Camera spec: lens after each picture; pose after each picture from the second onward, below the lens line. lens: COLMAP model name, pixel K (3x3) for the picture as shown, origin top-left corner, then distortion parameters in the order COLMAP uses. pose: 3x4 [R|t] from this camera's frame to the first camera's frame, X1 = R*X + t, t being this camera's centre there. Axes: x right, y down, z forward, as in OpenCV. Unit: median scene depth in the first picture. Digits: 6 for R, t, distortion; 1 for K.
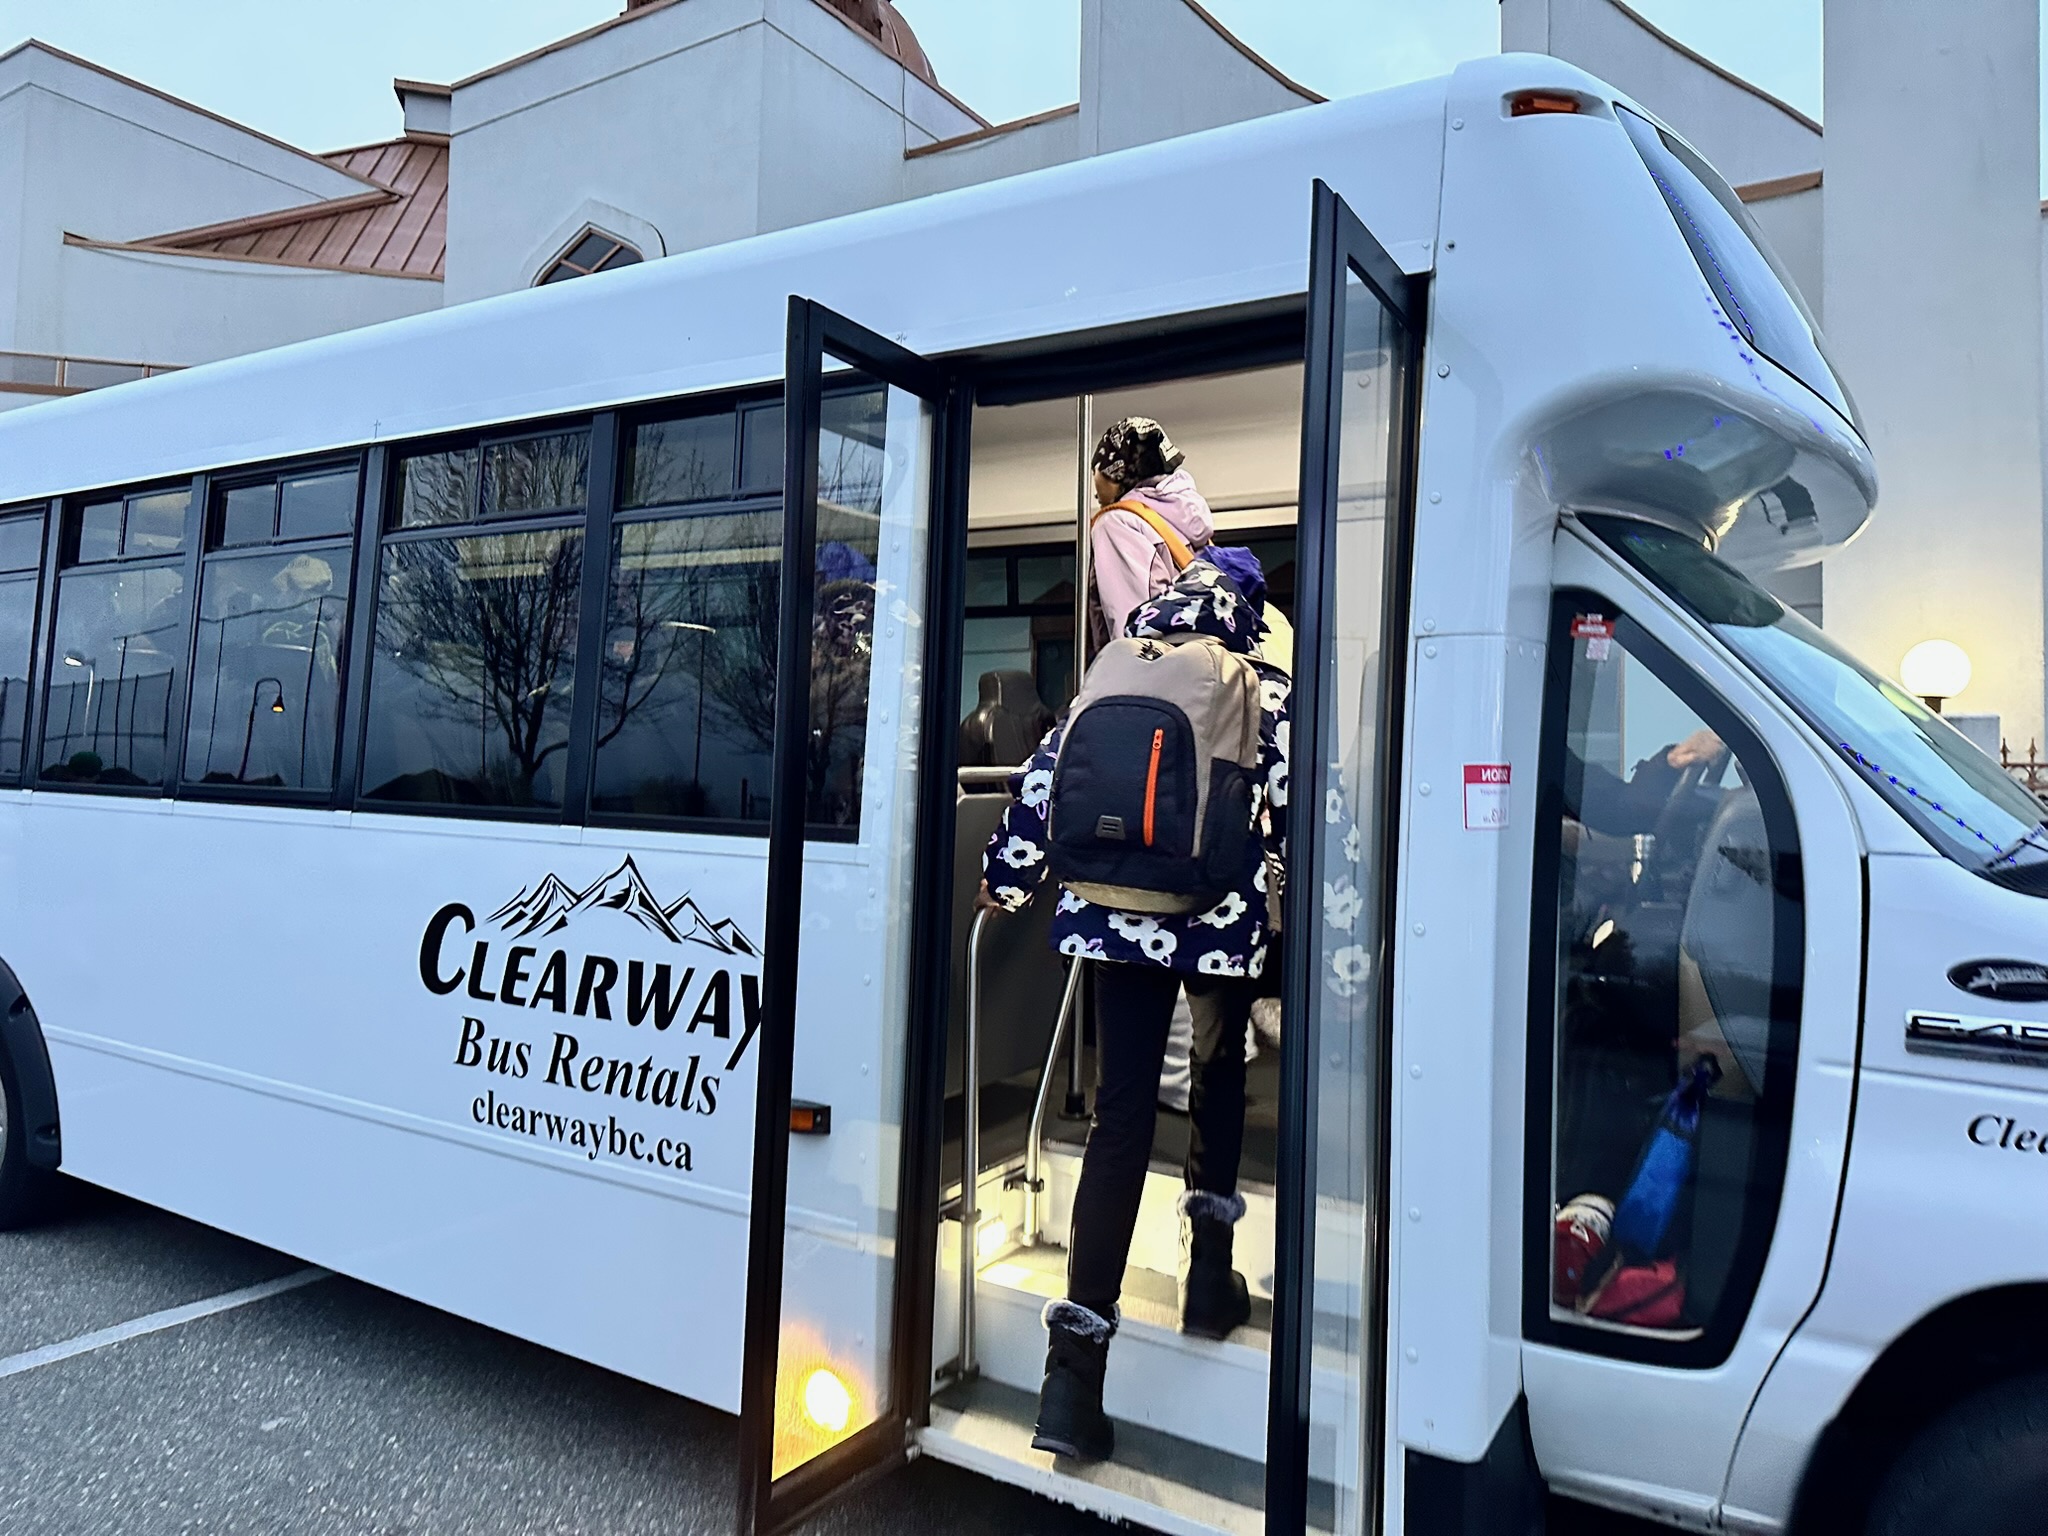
lens RADIAL K [[1419.5, 0, 1029.9], [0, 1419.5, 753.8], [0, 0, 1]] dist [0.052314, -0.063719]
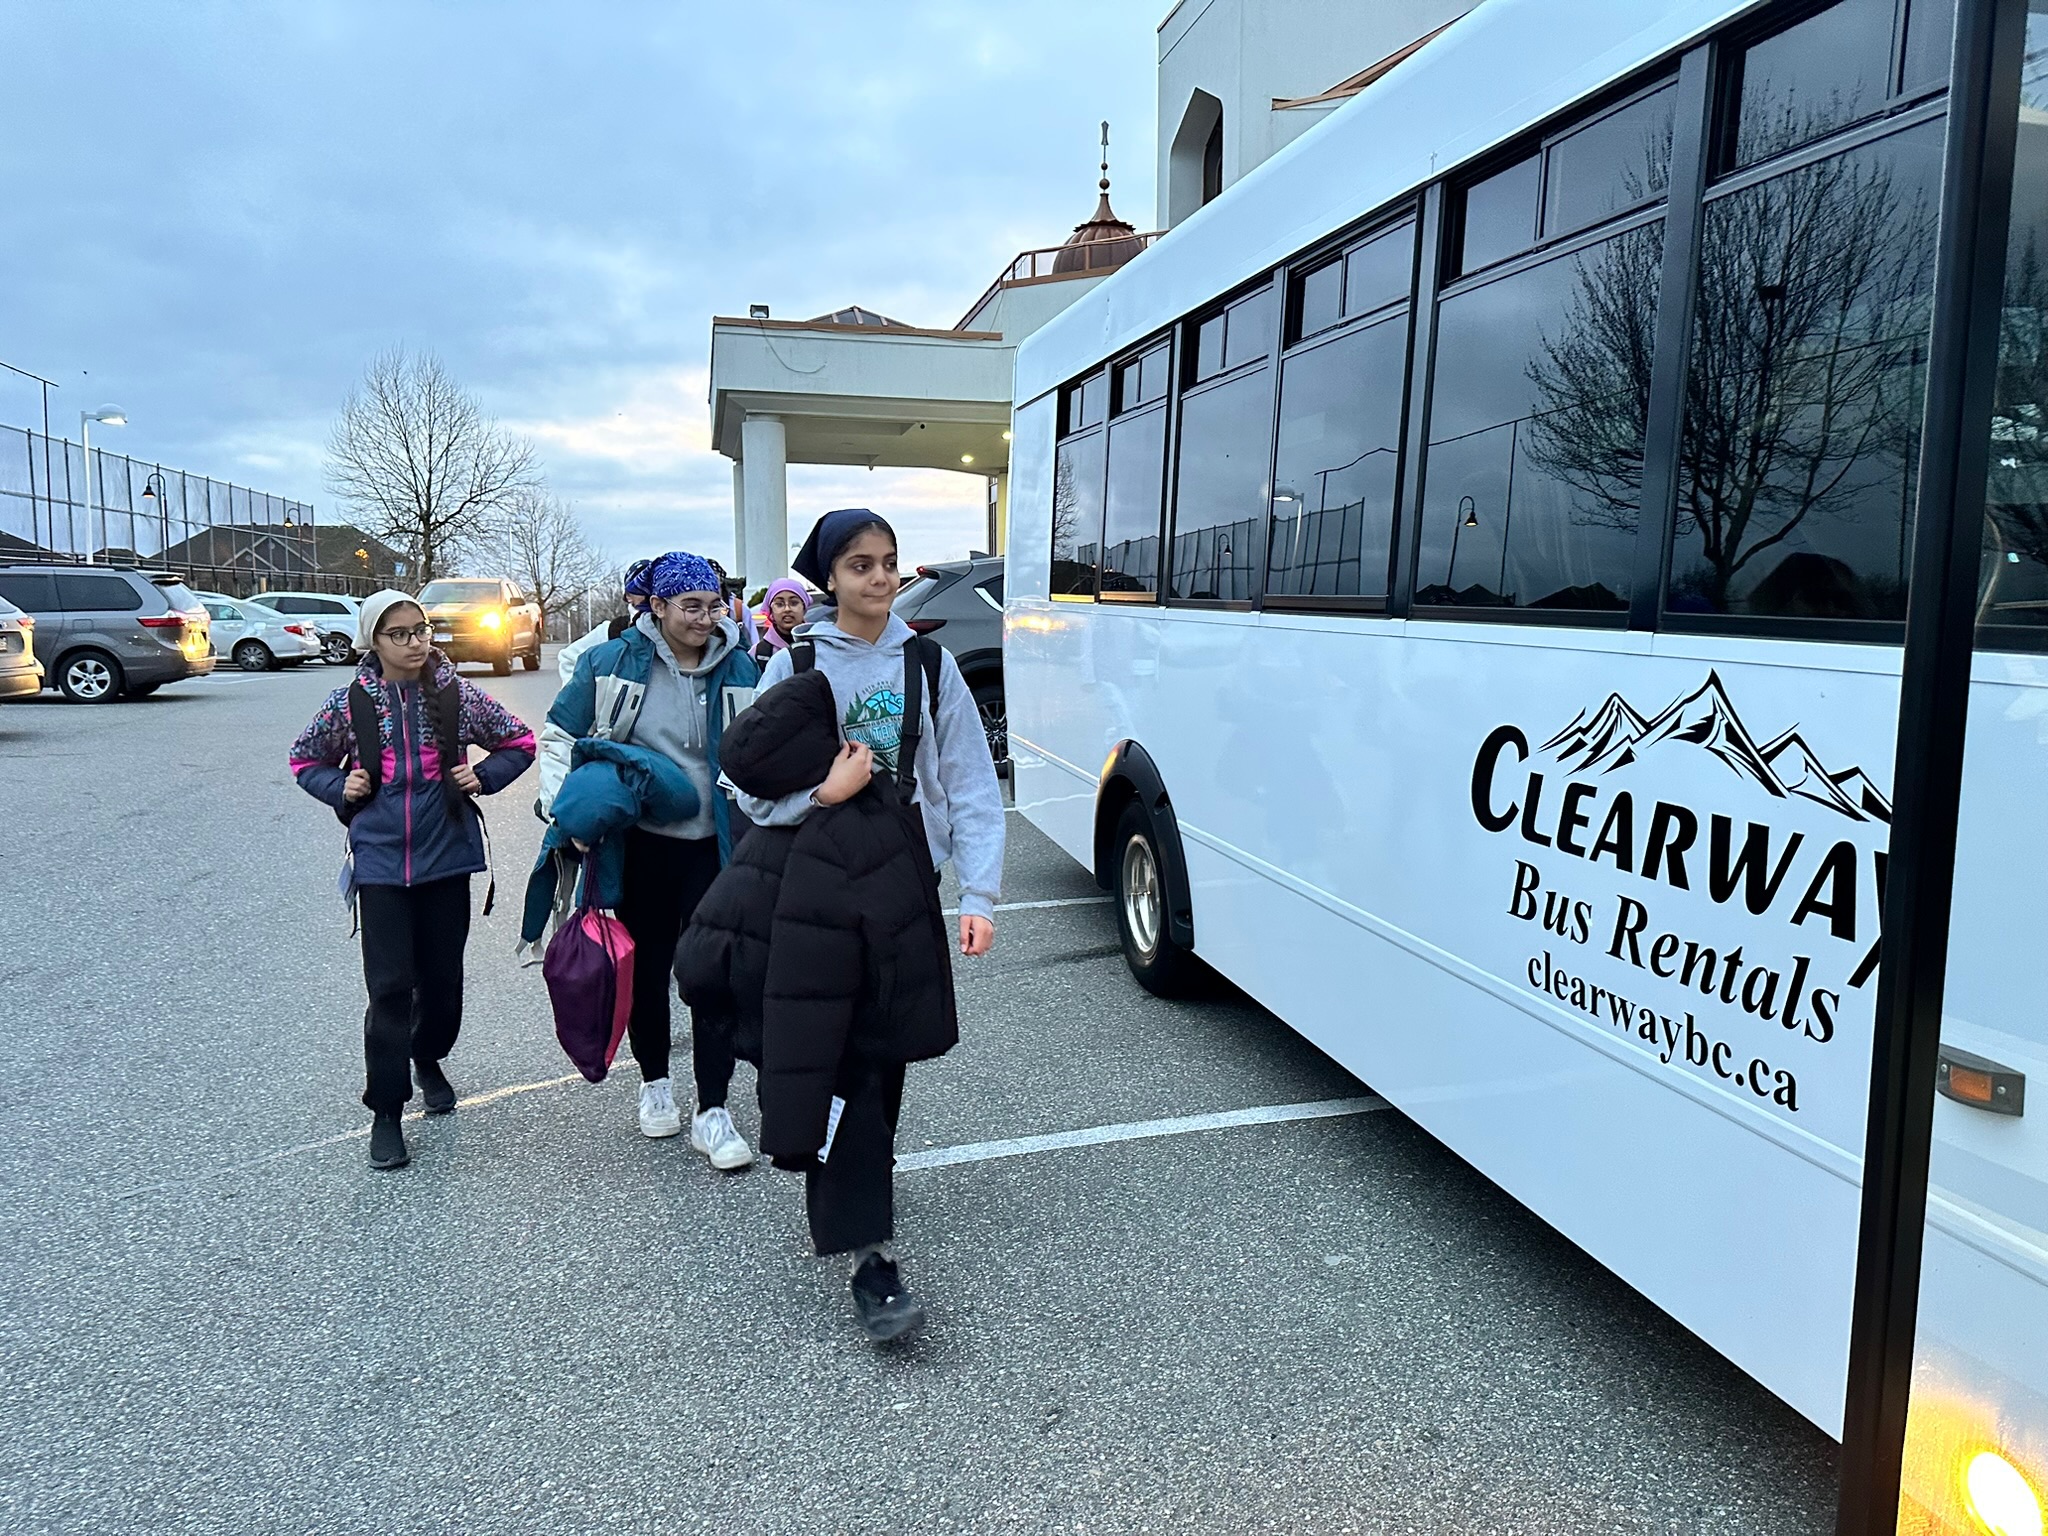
lens RADIAL K [[1419.5, 0, 1047.8], [0, 1419.5, 760.9], [0, 0, 1]] dist [0.052314, -0.063719]
pose [[0.714738, 0.049703, -0.697624, -0.013216], [0.047299, 0.991753, 0.119118, 0.014070], [0.697791, -0.118135, 0.706493, 0.241820]]
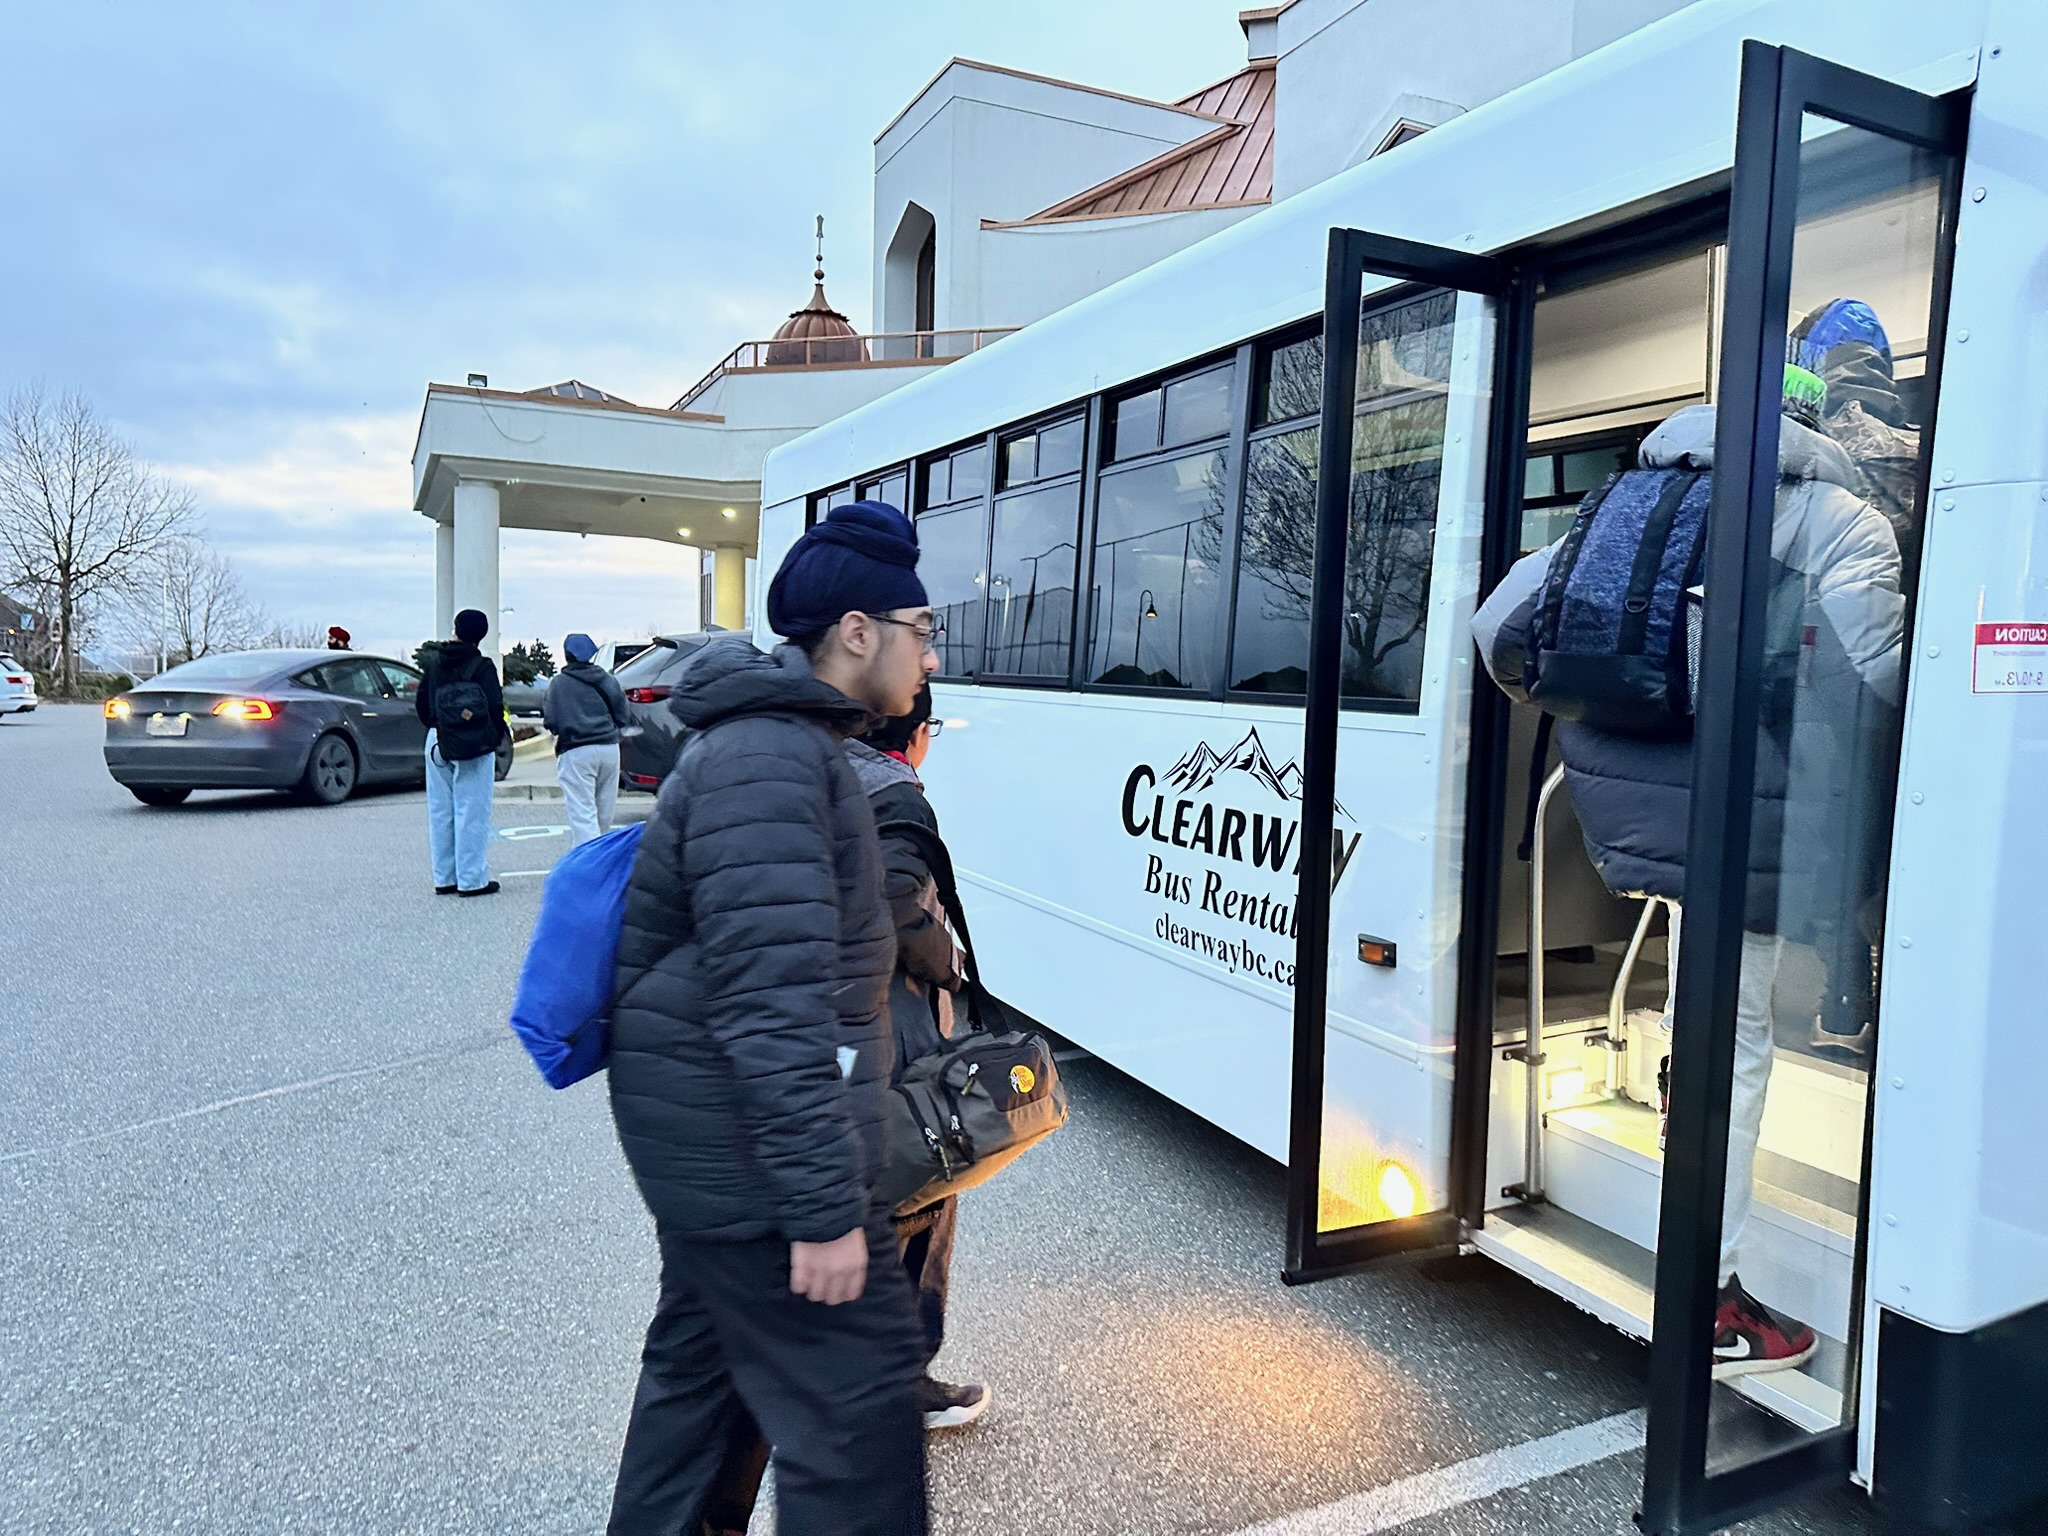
lens RADIAL K [[1419.5, 0, 1055.4], [0, 1419.5, 788.3], [0, 0, 1]] dist [0.052314, -0.063719]
pose [[0.844821, 0.033015, -0.534029, 0.212148], [0.018566, 0.995684, 0.090928, 0.012399], [0.534726, -0.086733, 0.840563, -0.090065]]
